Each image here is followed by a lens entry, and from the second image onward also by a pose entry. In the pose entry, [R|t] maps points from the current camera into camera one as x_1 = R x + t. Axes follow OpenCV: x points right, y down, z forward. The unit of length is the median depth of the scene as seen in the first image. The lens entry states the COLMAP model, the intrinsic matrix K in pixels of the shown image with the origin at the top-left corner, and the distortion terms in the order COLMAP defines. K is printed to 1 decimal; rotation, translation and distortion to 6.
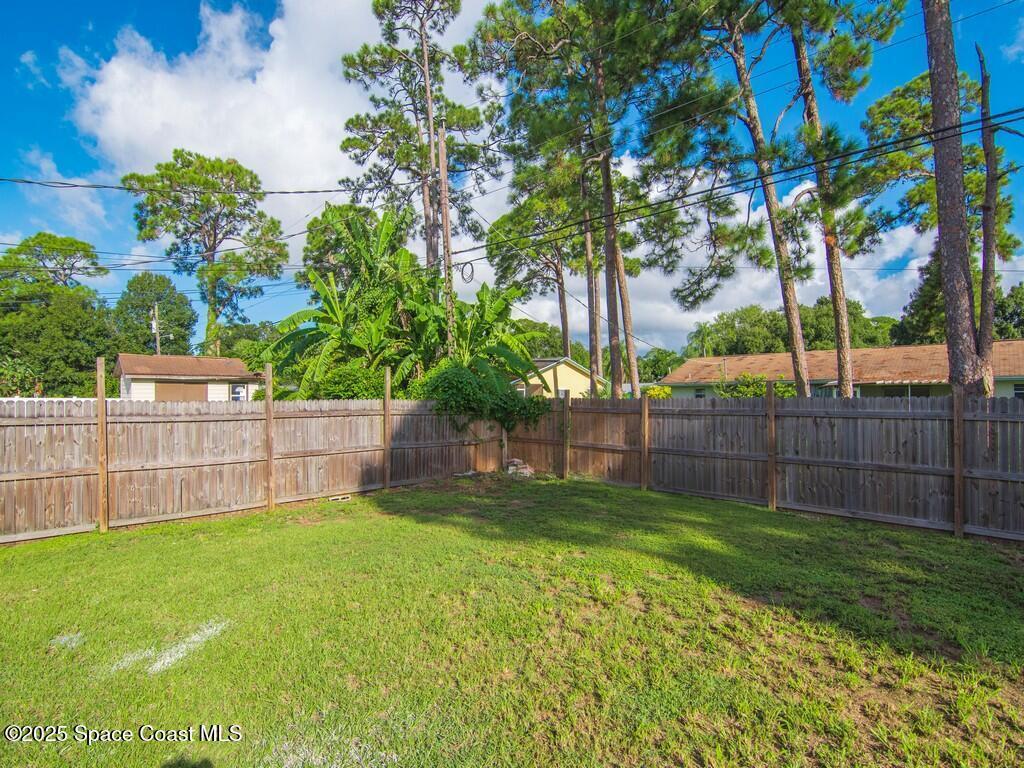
lens RADIAL K [[514.5, 0, 496.9], [0, 514.5, 382.4], [0, 0, 1]] dist [0.001192, -0.012932]
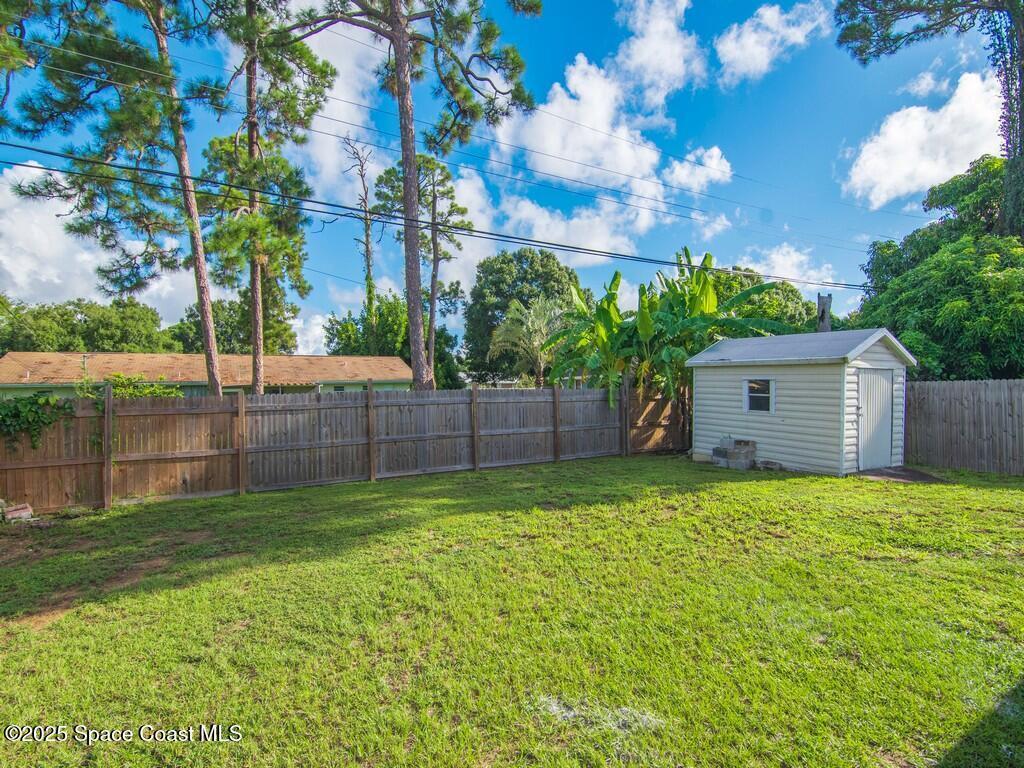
lens RADIAL K [[495.6, 0, 498.0], [0, 495.6, 385.5], [0, 0, 1]] dist [-0.000131, -0.009671]
pose [[0.261347, 0.008021, 0.965212, -0.266133], [-0.004039, 0.999966, -0.007216, 0.010794], [-0.965237, -0.002012, 0.261370, 0.192624]]
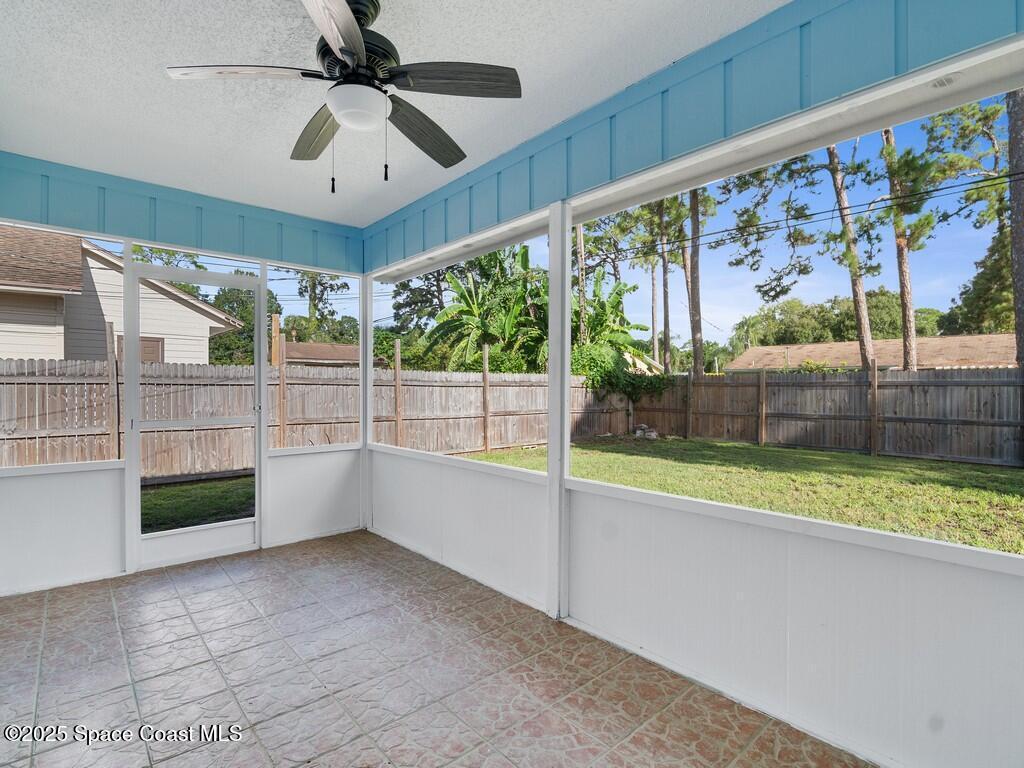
lens RADIAL K [[501.8, 0, 497.1], [0, 501.8, 384.4], [0, 0, 1]] dist [-0.011810, -0.000815]
pose [[0.998080, 0.006031, -0.061644, -0.172267], [-0.004621, 0.999725, 0.022978, 0.018572], [0.061765, -0.022649, 0.997834, -0.161781]]
